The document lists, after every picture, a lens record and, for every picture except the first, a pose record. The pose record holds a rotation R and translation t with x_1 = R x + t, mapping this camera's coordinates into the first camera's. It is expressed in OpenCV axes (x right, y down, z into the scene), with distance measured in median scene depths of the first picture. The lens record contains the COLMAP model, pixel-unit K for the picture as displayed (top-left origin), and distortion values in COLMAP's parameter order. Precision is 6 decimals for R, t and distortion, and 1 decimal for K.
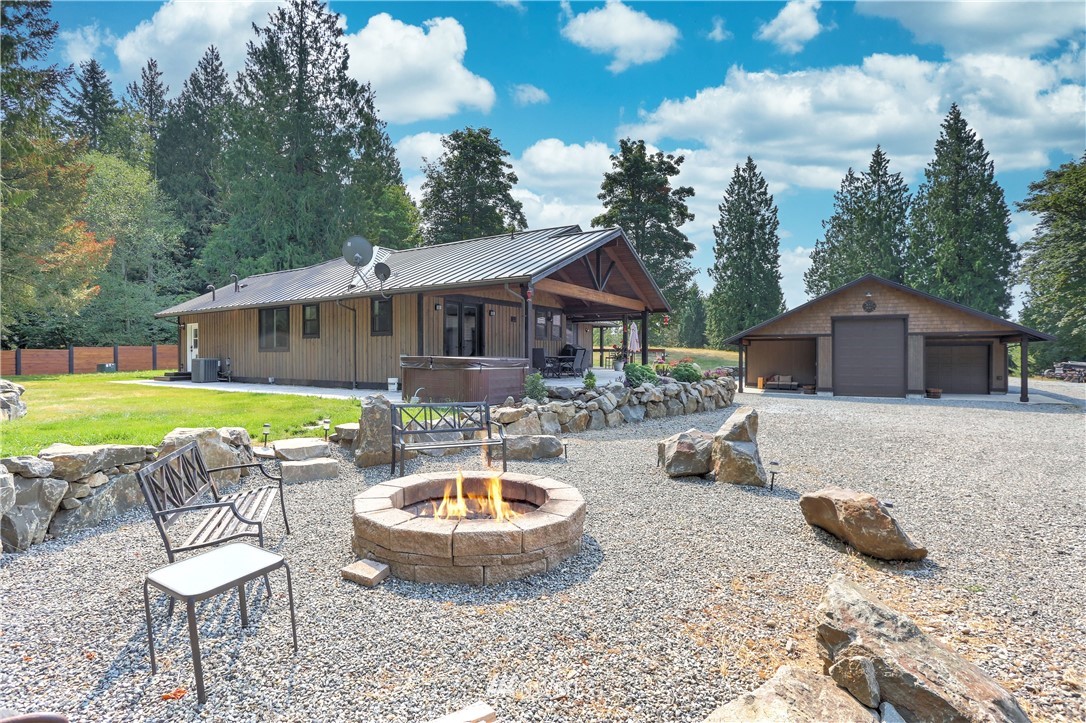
lens RADIAL K [[535.7, 0, 546.6], [0, 535.7, 359.6], [0, 0, 1]] dist [-0.061043, 0.023749]
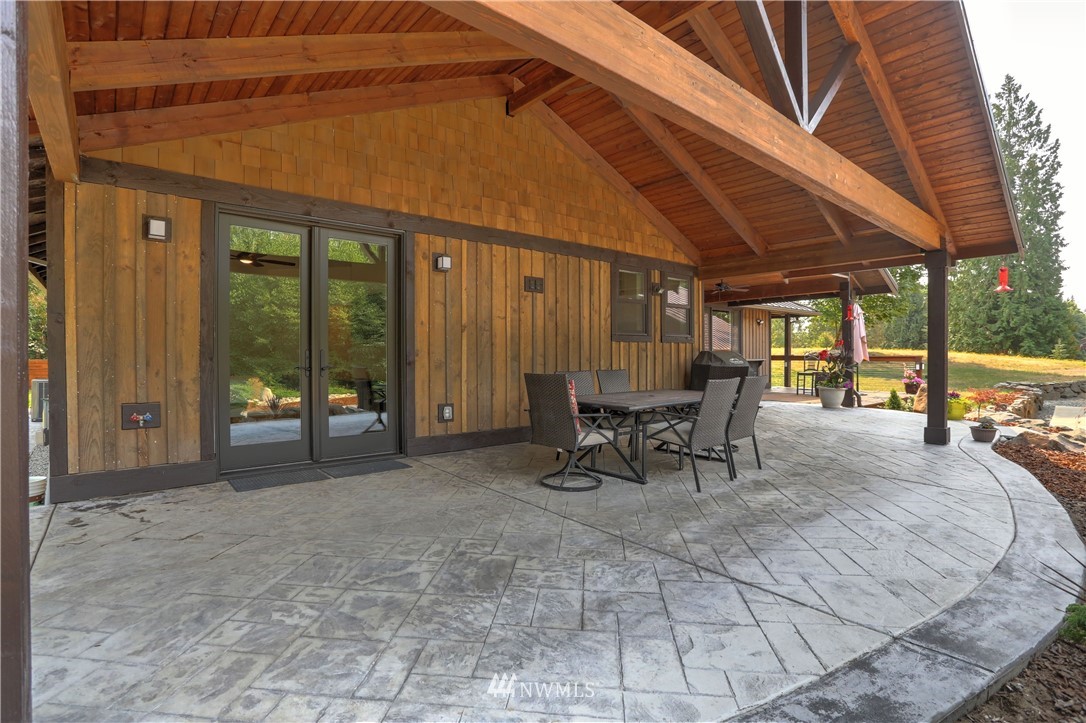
lens RADIAL K [[535.7, 0, 546.6], [0, 535.7, 359.6], [0, 0, 1]] dist [-0.061043, 0.023749]
pose [[0.951022, 0.000902, -0.309122, 0.014649], [-0.001127, 0.999999, -0.000551, -0.006387], [0.309121, 0.000873, 0.951022, 0.169539]]
